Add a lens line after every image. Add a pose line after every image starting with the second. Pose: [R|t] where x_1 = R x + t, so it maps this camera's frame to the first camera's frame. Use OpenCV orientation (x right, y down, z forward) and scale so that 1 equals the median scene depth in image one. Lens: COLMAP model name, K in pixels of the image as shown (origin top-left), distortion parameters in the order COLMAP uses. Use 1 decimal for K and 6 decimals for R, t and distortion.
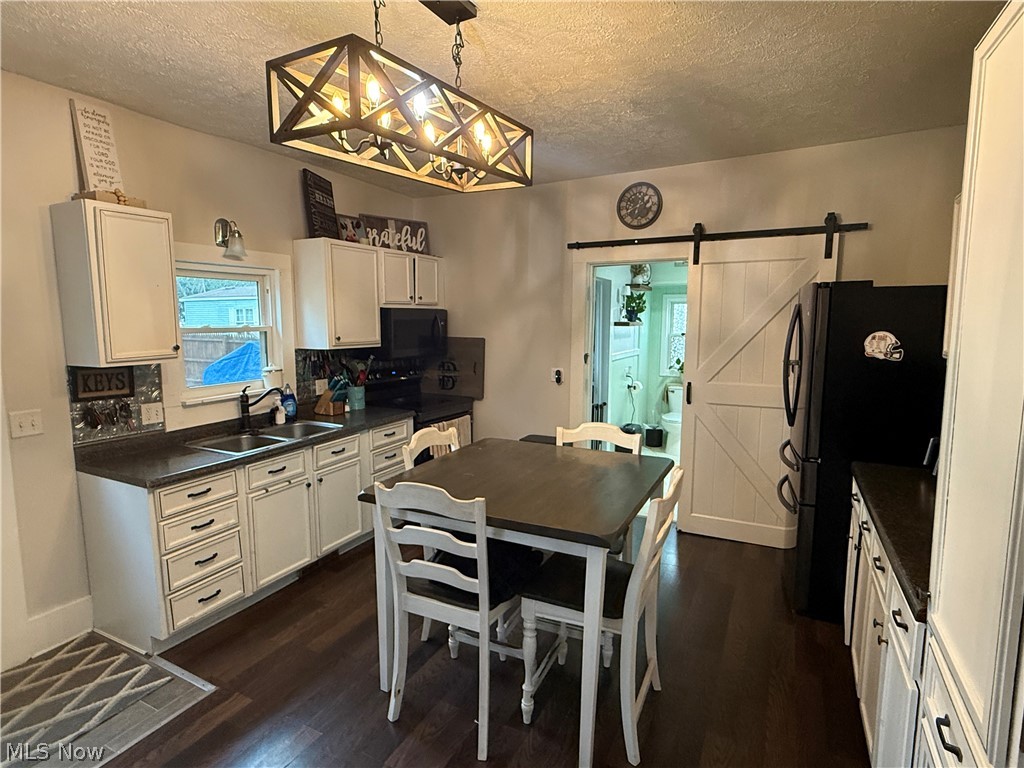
lens RADIAL K [[531.0, 0, 512.0], [0, 531.0, 384.0], [0, 0, 1]] dist [0.031419, 0.000079]
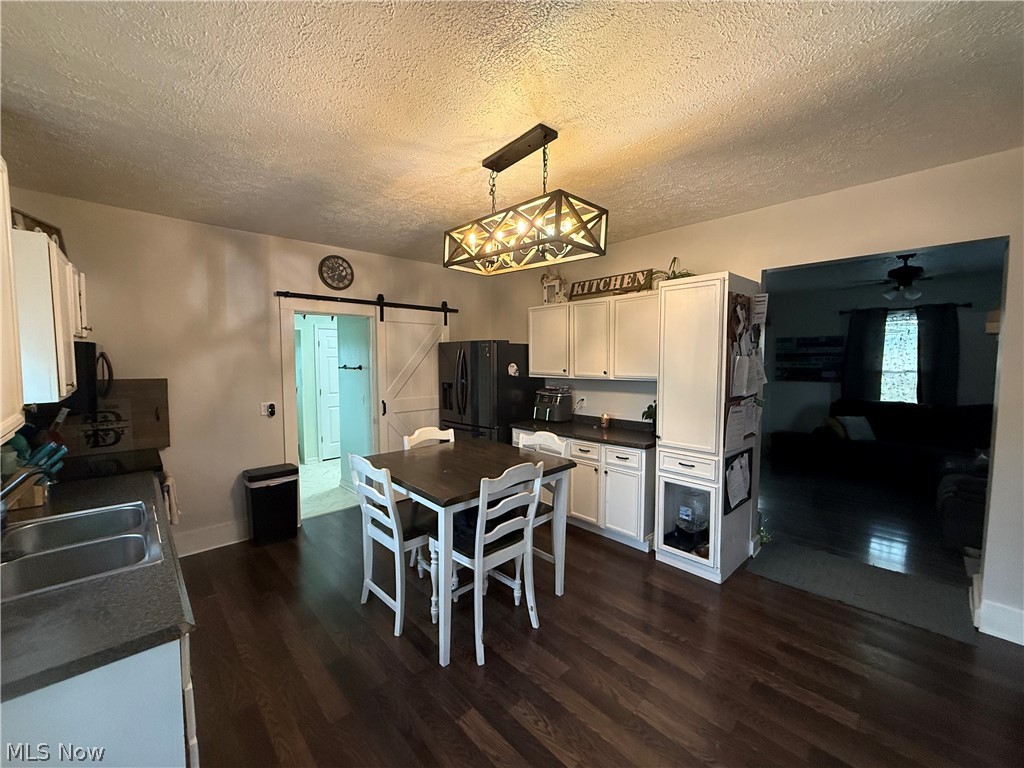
lens RADIAL K [[412.1, 0, 512.0], [0, 412.1, 384.0], [0, 0, 1]] dist [-0.000052, 0.000188]
pose [[0.343850, -0.060604, 0.937067, -0.587323], [0.112902, 0.993344, 0.022816, -0.033189], [-0.932213, 0.097952, 0.348403, 0.262612]]
